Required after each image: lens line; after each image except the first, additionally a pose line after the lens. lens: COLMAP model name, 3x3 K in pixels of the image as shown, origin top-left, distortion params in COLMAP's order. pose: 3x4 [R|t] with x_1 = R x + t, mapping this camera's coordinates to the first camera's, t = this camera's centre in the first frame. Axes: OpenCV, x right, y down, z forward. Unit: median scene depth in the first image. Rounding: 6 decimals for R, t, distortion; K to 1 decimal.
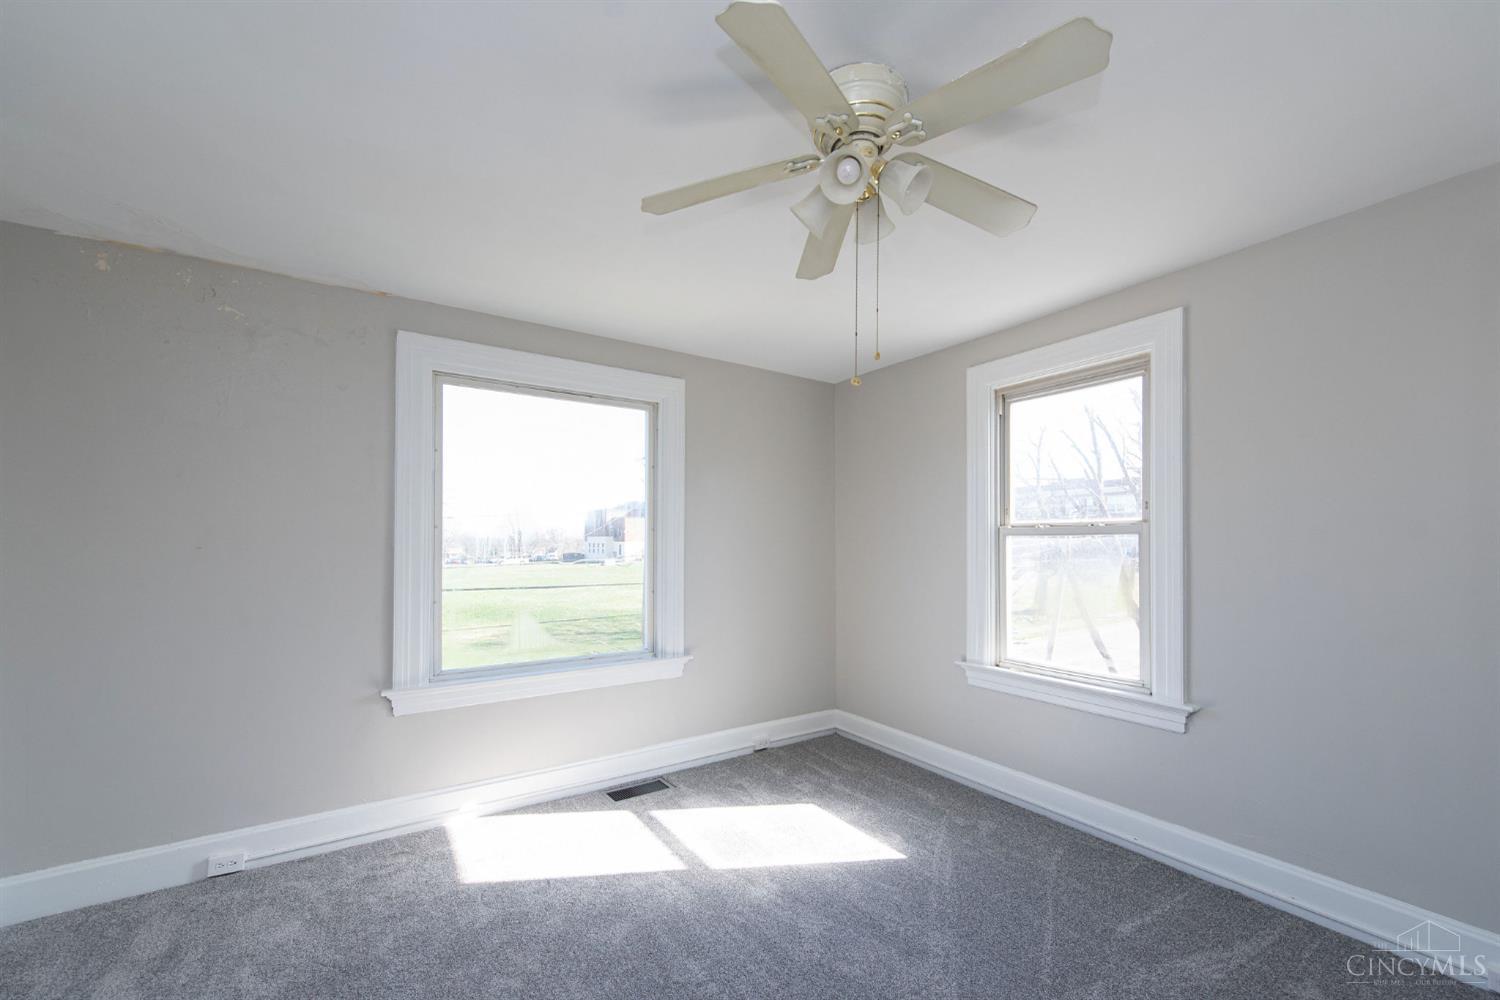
lens RADIAL K [[596.4, 0, 752.4], [0, 596.4, 527.4], [0, 0, 1]] dist [0.000966, 0.000056]
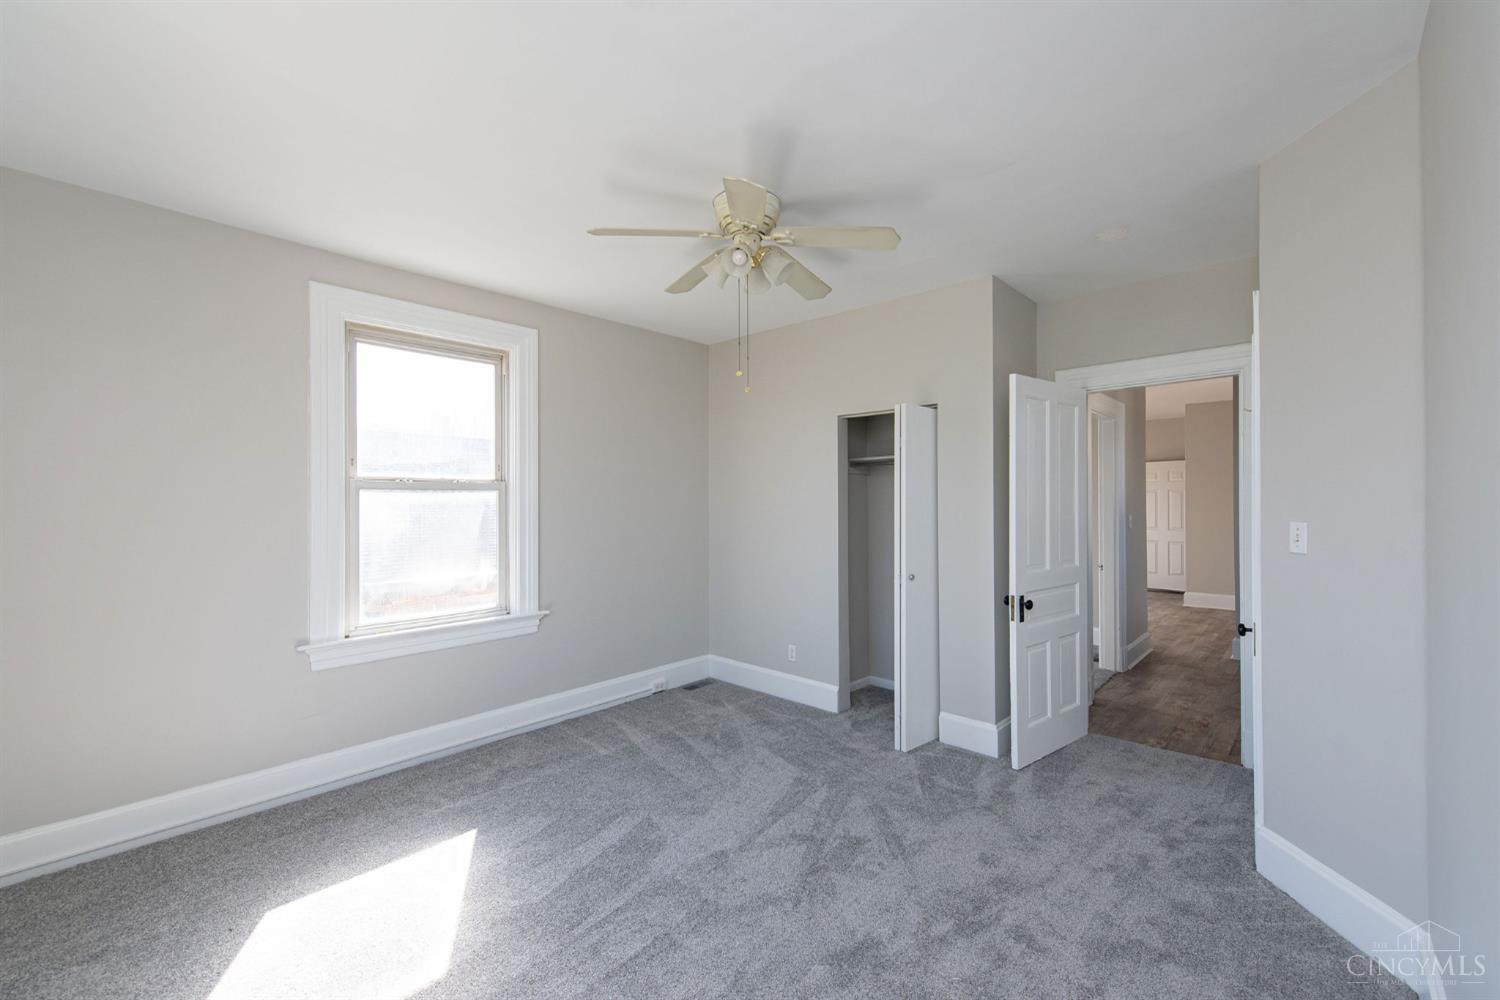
lens RADIAL K [[599.3, 0, 752.0], [0, 599.3, 503.9], [0, 0, 1]] dist [0.000054, -0.000033]
pose [[-0.208843, 0.000430, 0.977949, -0.668798], [-0.014679, 0.999886, -0.003575, 0.034489], [-0.977839, -0.015102, -0.208813, 0.696411]]
